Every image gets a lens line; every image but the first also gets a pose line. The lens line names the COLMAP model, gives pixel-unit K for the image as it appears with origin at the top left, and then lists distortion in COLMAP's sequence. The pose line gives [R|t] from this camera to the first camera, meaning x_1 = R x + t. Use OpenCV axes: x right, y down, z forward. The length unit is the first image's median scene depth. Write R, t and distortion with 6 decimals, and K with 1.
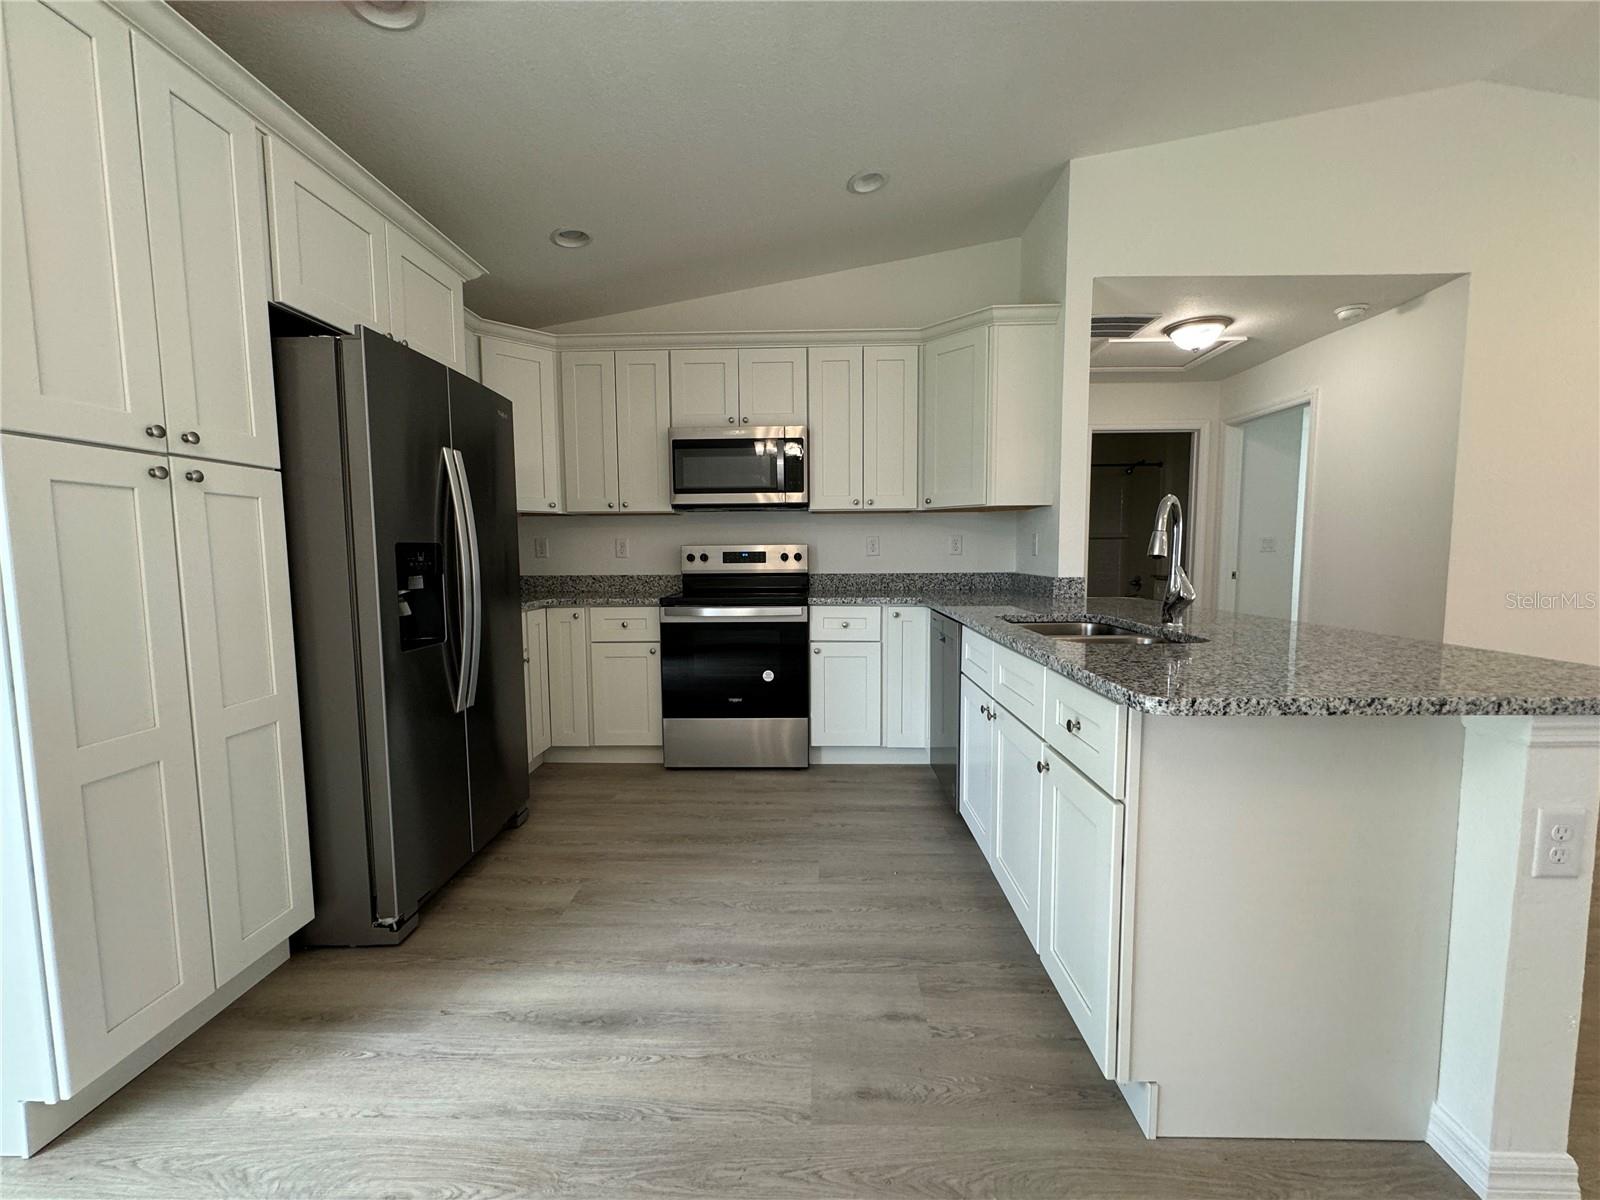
lens RADIAL K [[636.1, 0, 806.1], [0, 636.1, 600.4], [0, 0, 1]] dist [-0.006442, 0.001013]
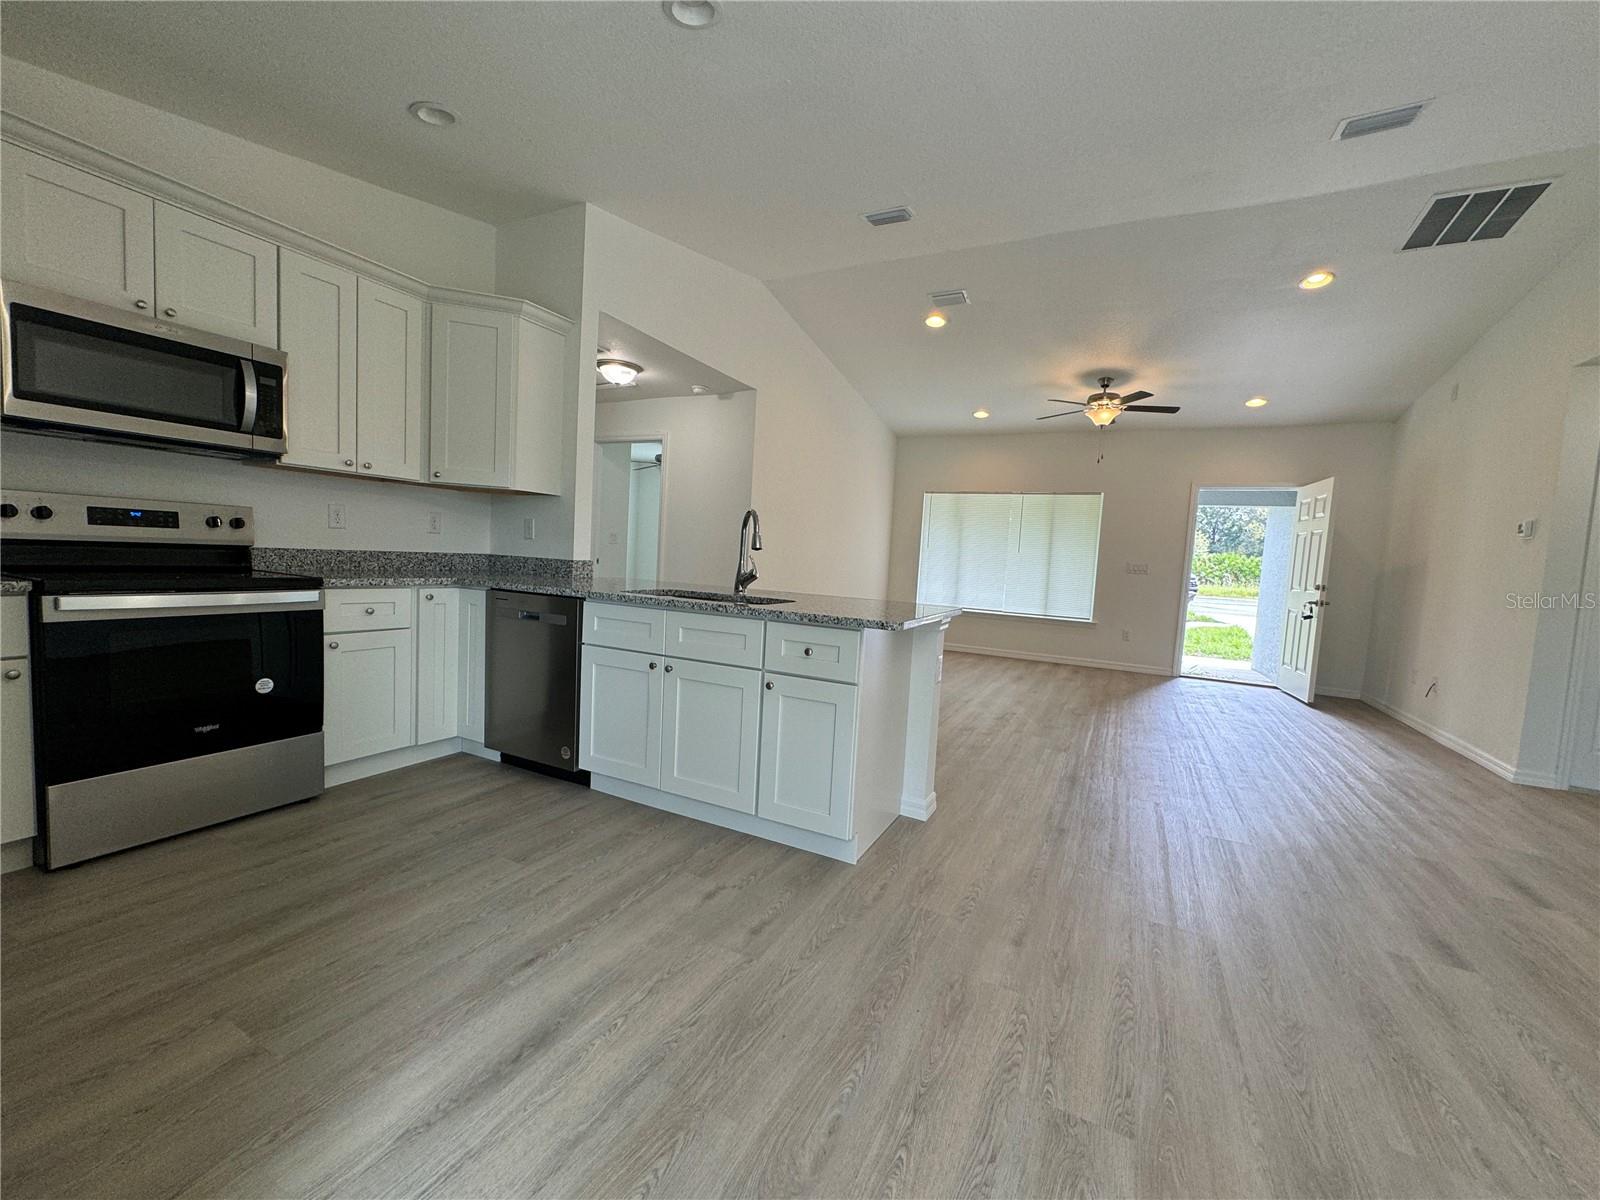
lens RADIAL K [[636.1, 0, 800.7], [0, 636.1, 598.8], [0, 0, 1]] dist [-0.006442, 0.001013]
pose [[0.431073, -0.033041, 0.901712, -0.451639], [0.012296, 0.999452, 0.030744, 0.003626], [-0.902233, -0.002166, 0.431243, 0.128736]]
